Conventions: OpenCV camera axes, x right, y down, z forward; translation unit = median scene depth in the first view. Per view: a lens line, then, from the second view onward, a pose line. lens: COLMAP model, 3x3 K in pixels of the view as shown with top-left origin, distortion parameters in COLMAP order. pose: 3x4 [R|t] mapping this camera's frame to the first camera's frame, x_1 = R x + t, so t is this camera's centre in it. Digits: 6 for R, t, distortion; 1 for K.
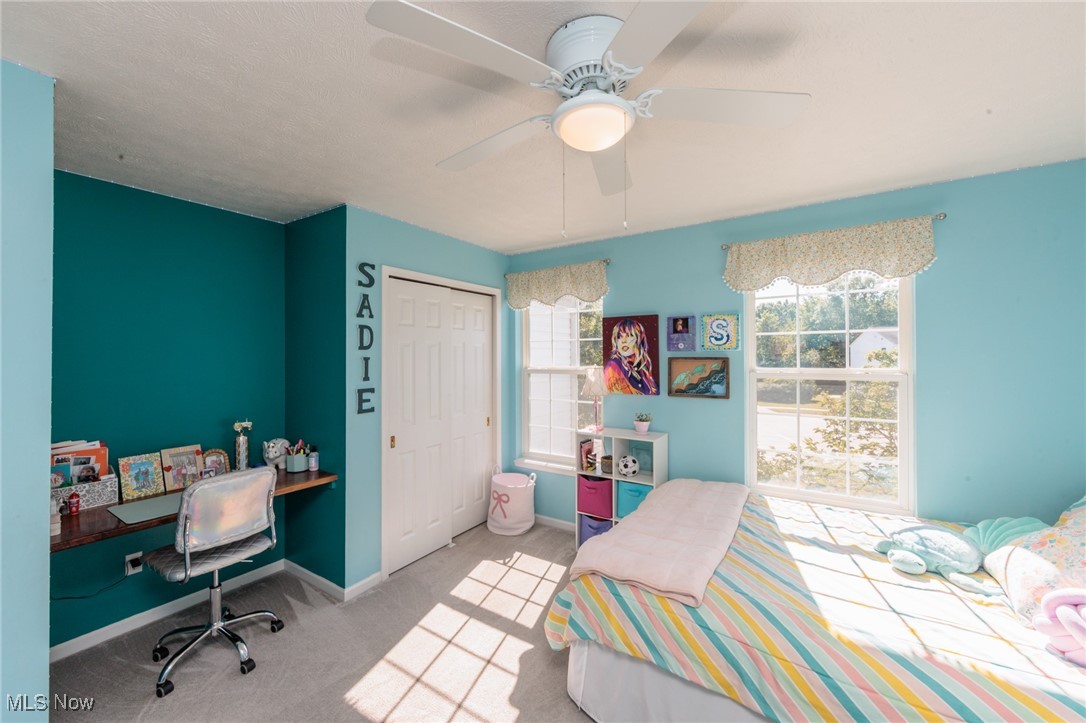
lens RADIAL K [[424.6, 0, 543.0], [0, 424.6, 361.5], [0, 0, 1]] dist [0.000245, -0.000052]
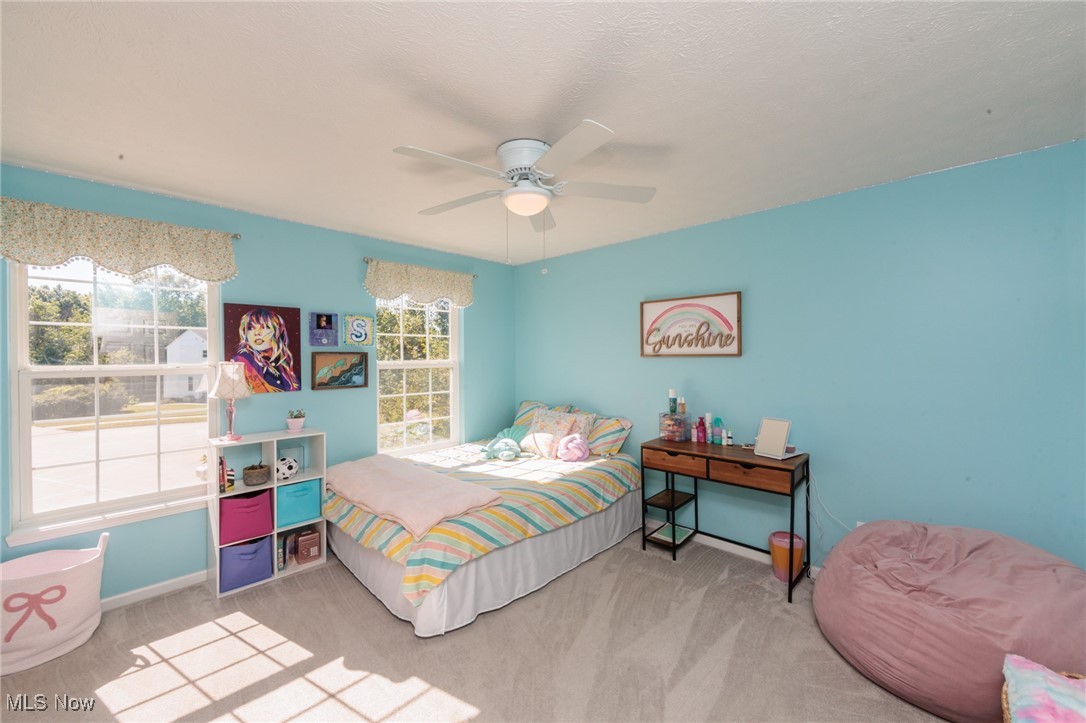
lens RADIAL K [[424.6, 0, 543.0], [0, 424.6, 361.5], [0, 0, 1]] dist [0.000245, -0.000052]
pose [[0.187071, -0.008830, 0.982307, -0.596853], [0.015450, 0.999862, 0.006046, 0.015432], [-0.982225, 0.014046, 0.187182, 0.267332]]
